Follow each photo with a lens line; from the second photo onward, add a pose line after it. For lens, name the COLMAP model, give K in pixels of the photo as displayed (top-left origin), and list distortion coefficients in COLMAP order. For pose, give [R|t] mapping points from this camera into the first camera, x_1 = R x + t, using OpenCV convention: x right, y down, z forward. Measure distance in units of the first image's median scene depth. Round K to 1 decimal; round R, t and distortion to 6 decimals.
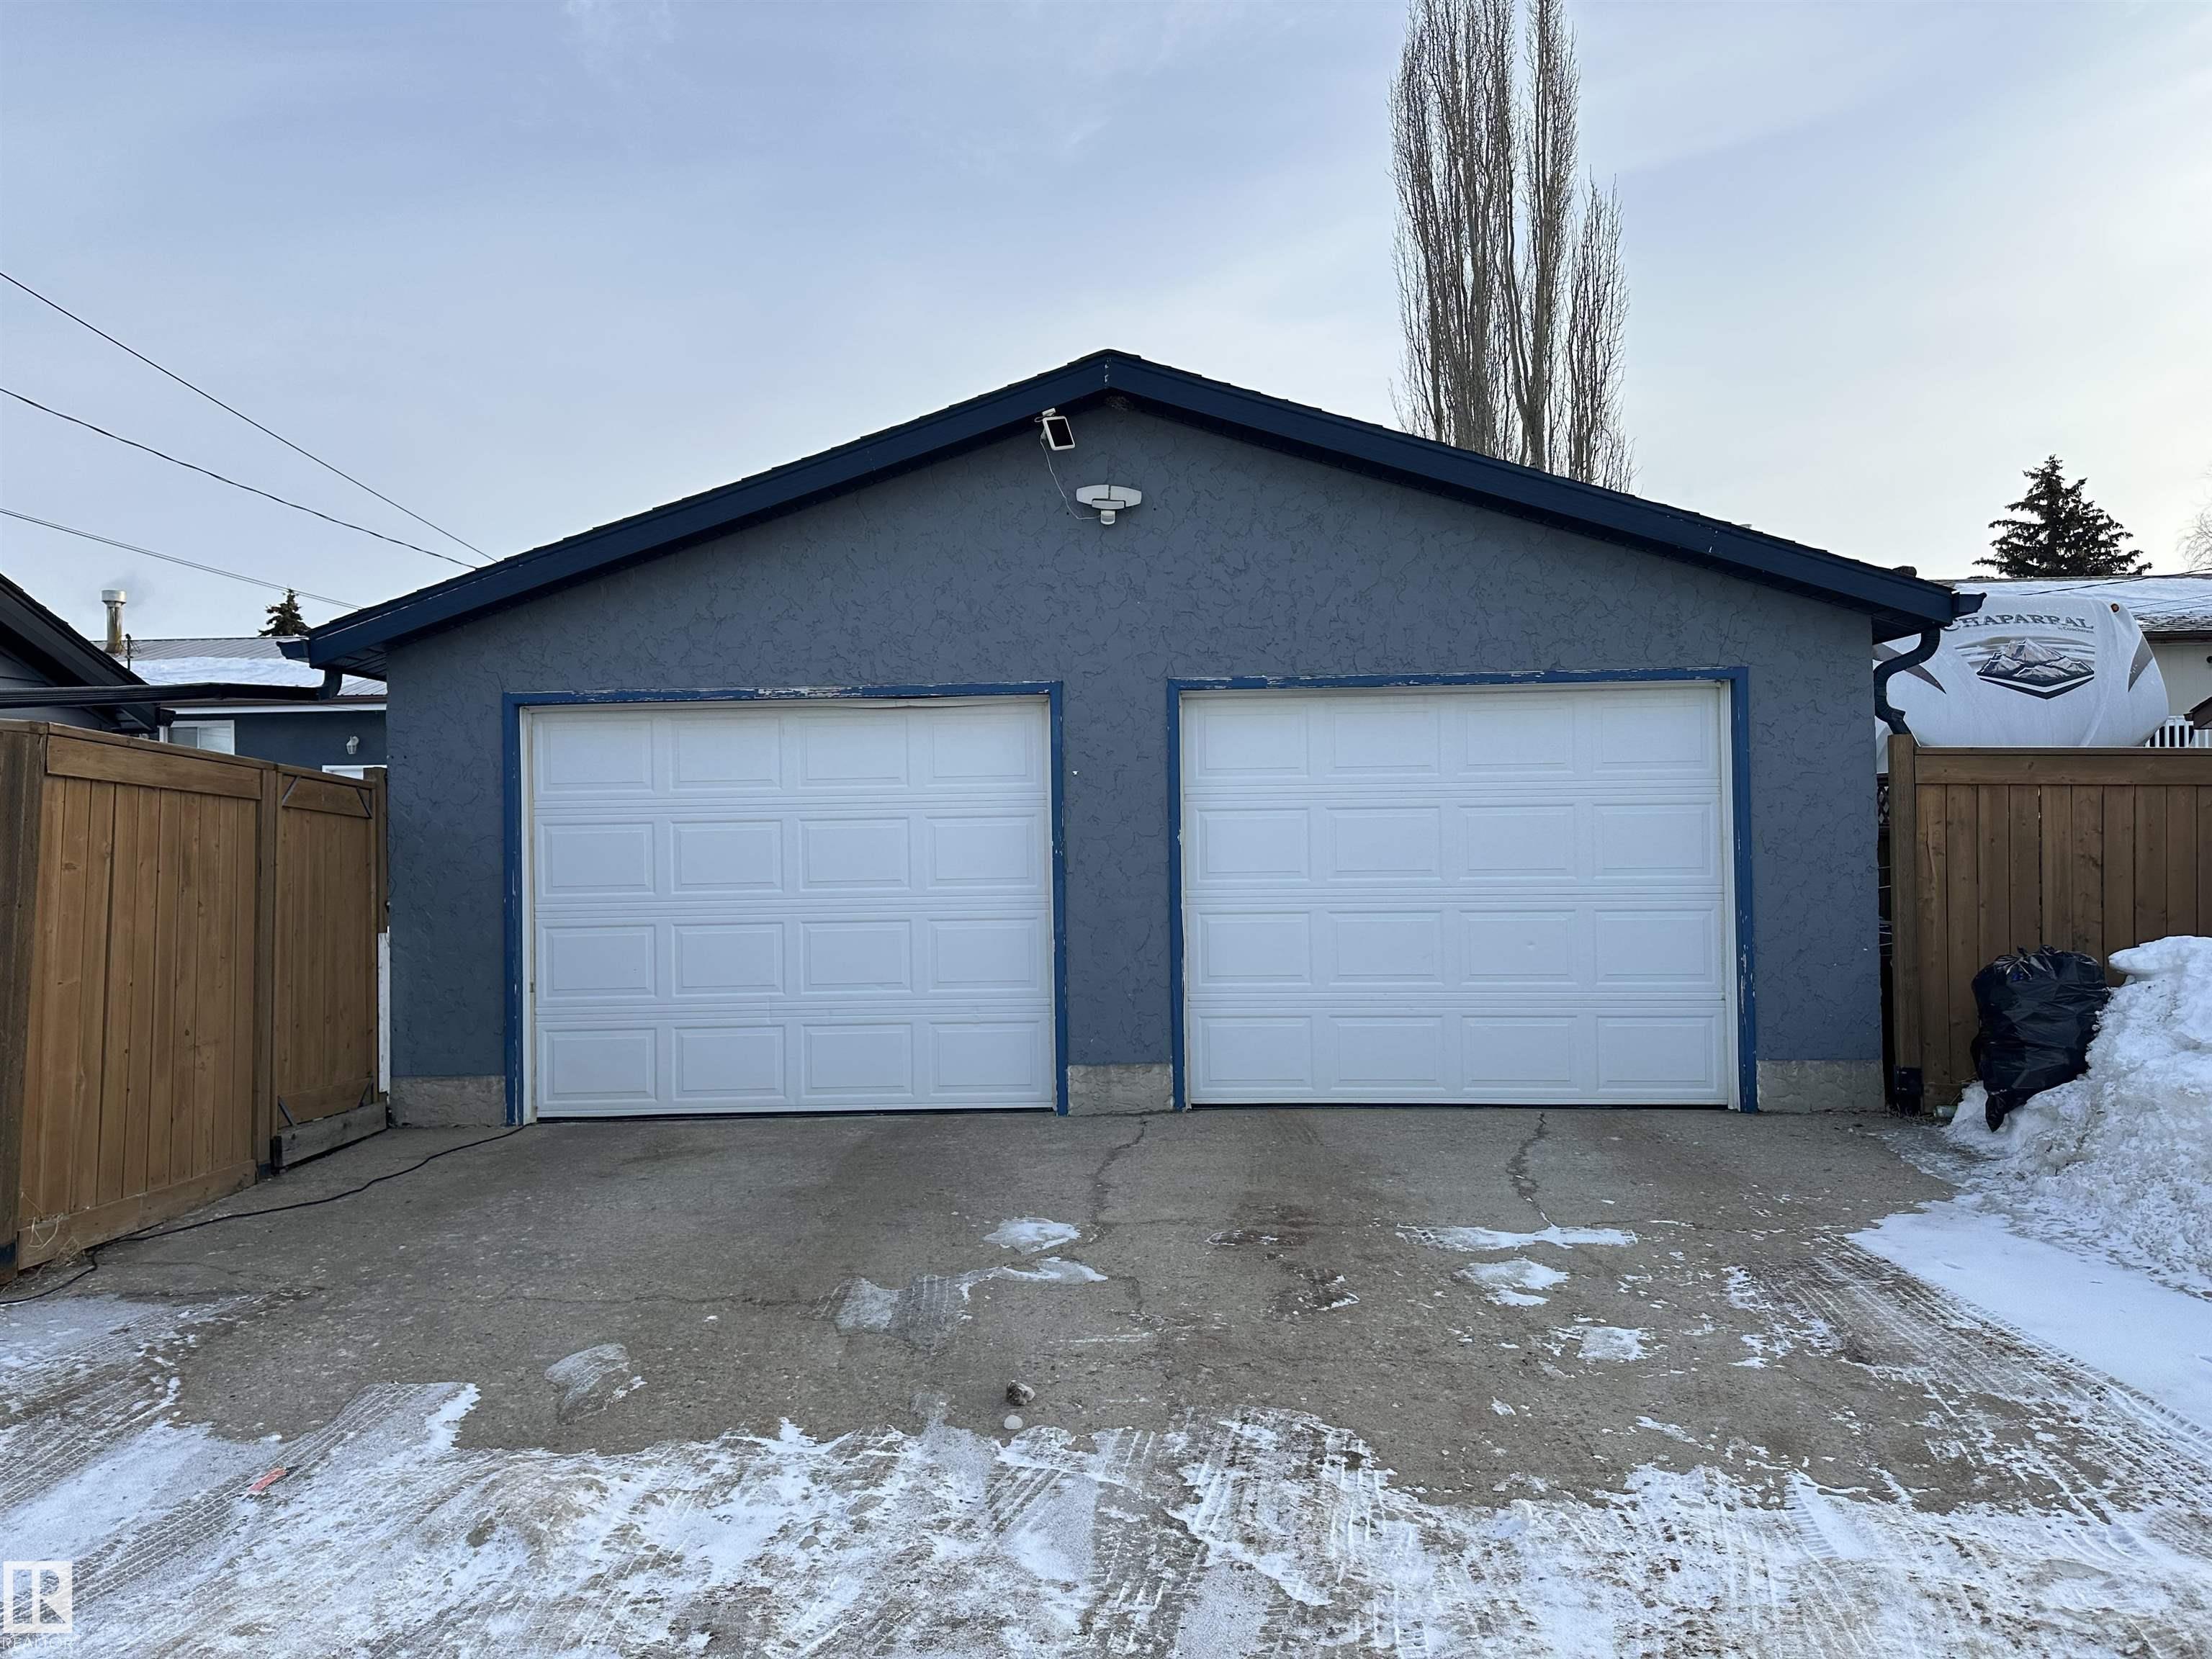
lens RADIAL K [[1562.9, 0, 1095.5], [0, 1562.9, 818.6], [0, 0, 1]] dist [0.051528, -0.068944]
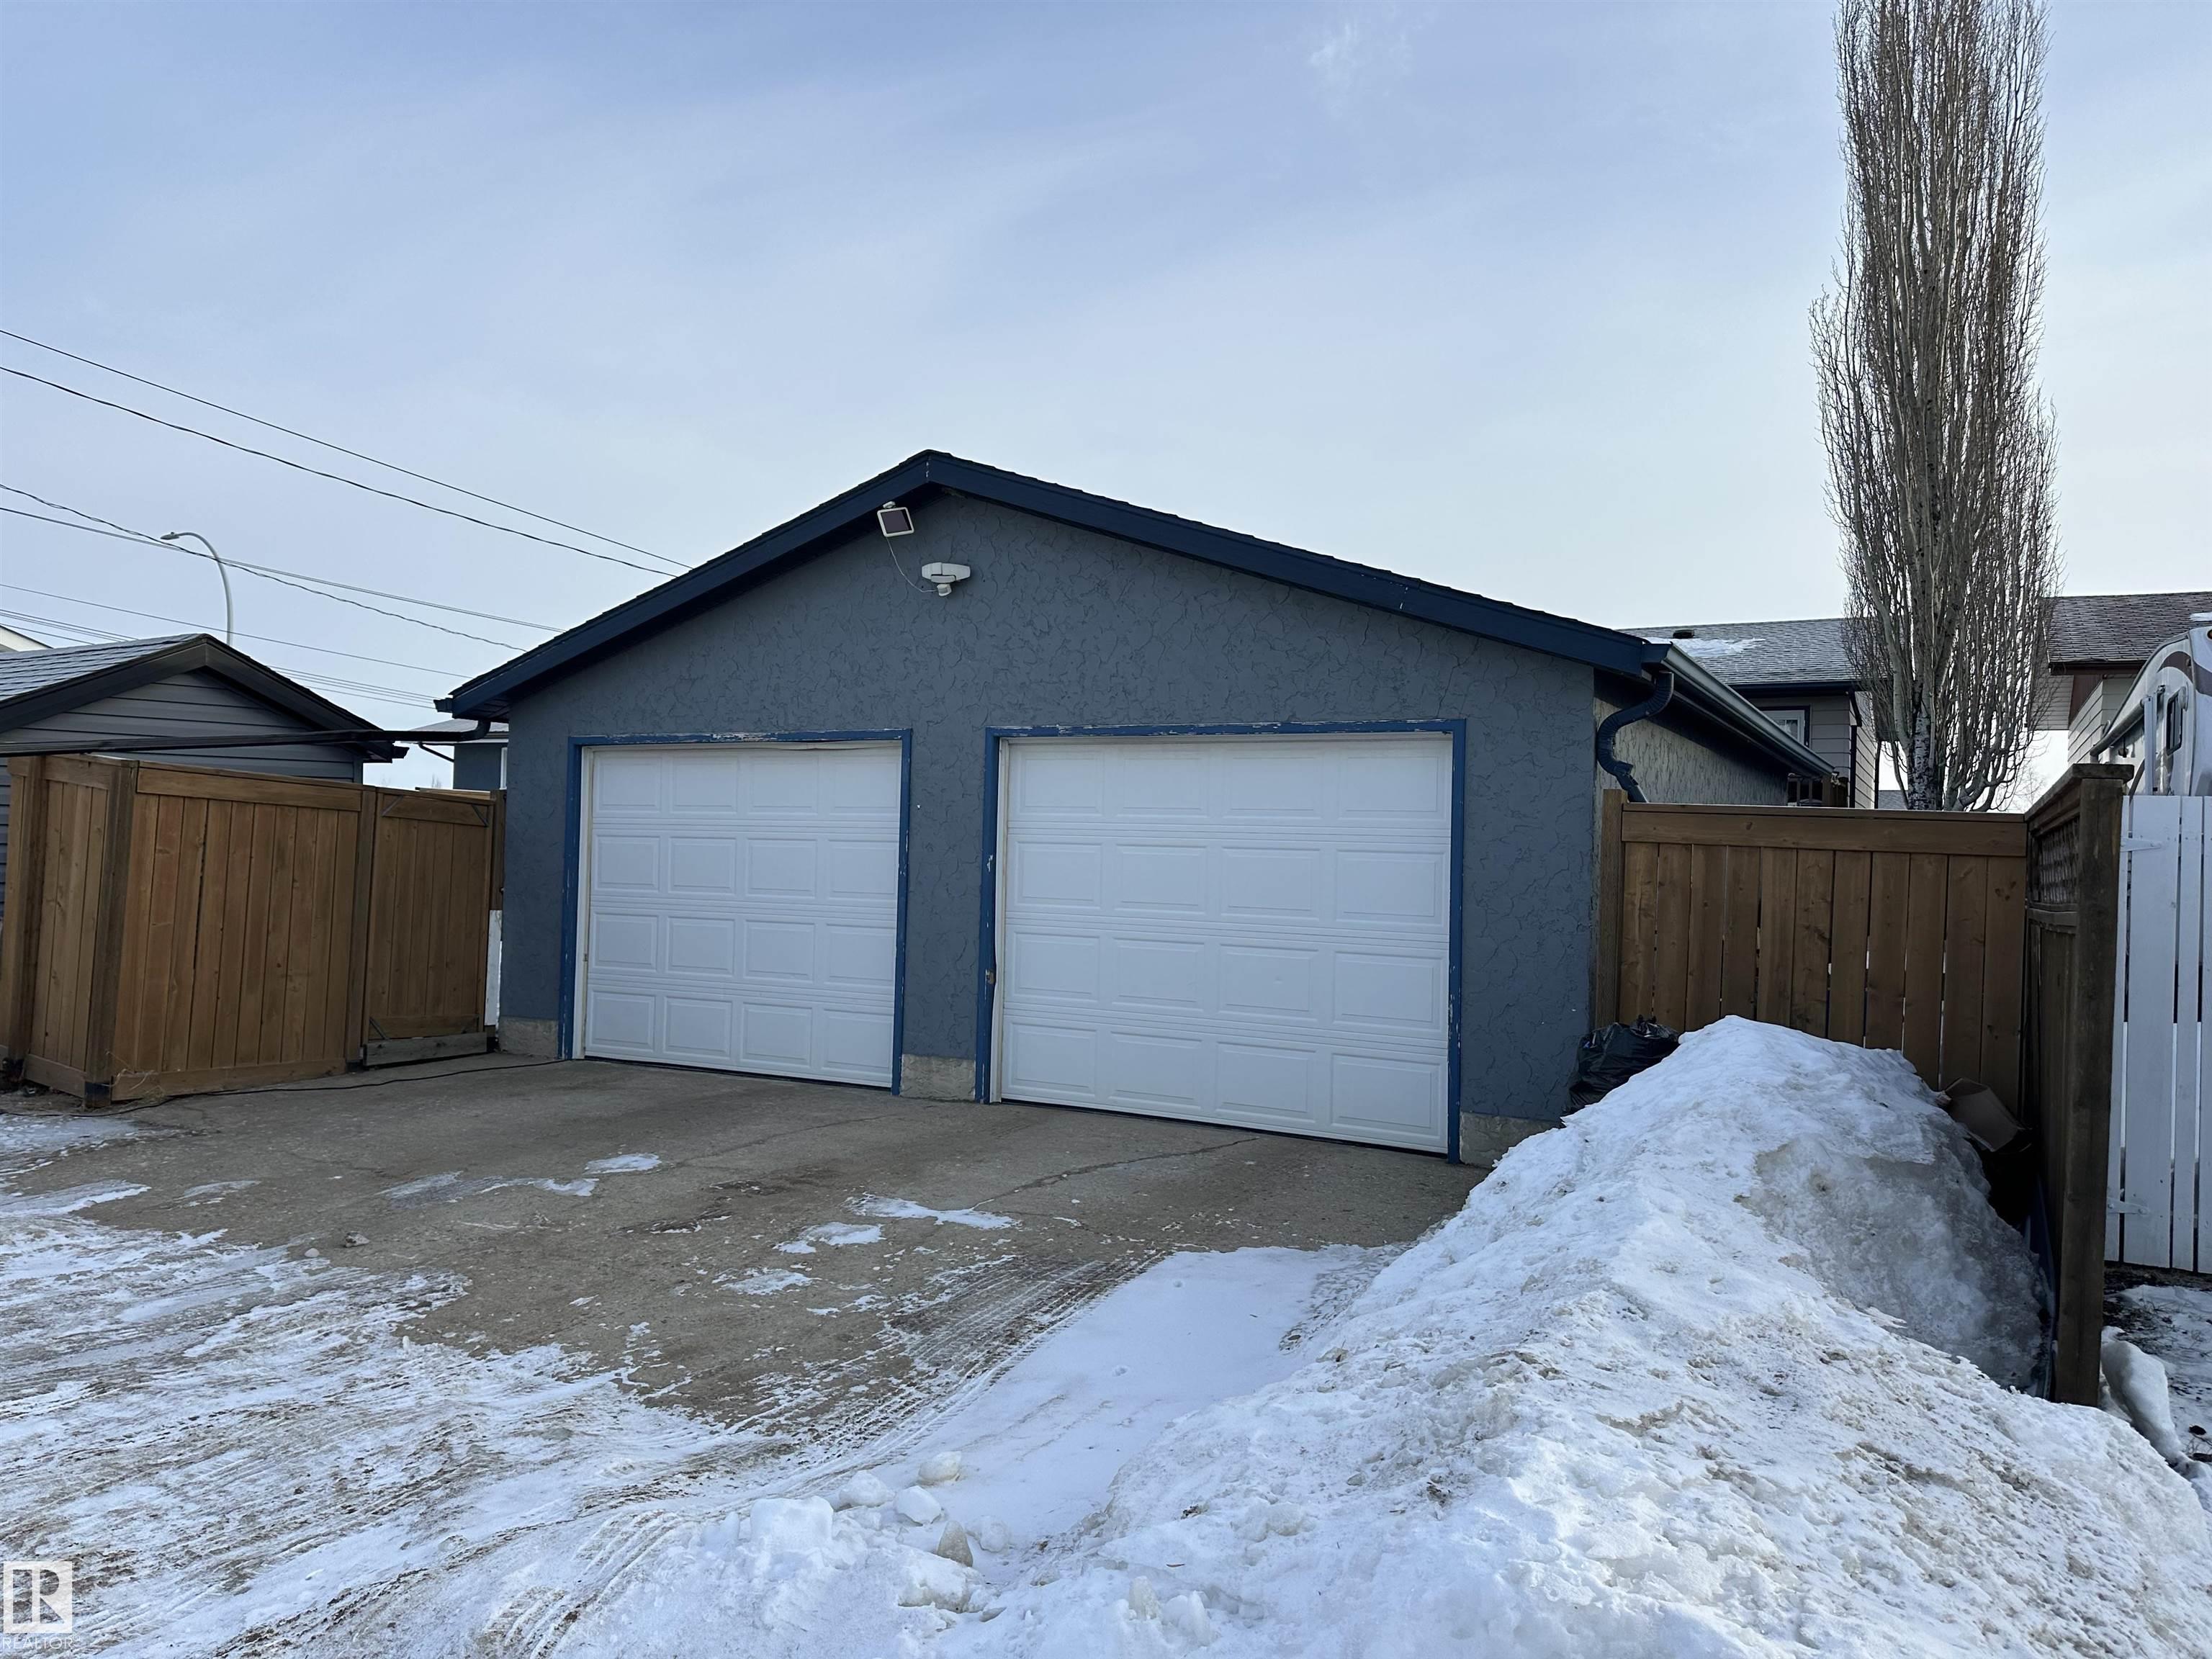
lens RADIAL K [[1546.3, 0, 1116.0], [0, 1546.3, 840.8], [0, 0, 1]] dist [0.005085, -0.027849]
pose [[0.902091, 0.035163, -0.430112, 0.647322], [-0.034916, 0.999354, 0.008471, -0.019564], [0.430132, 0.007376, 0.902736, 0.012282]]
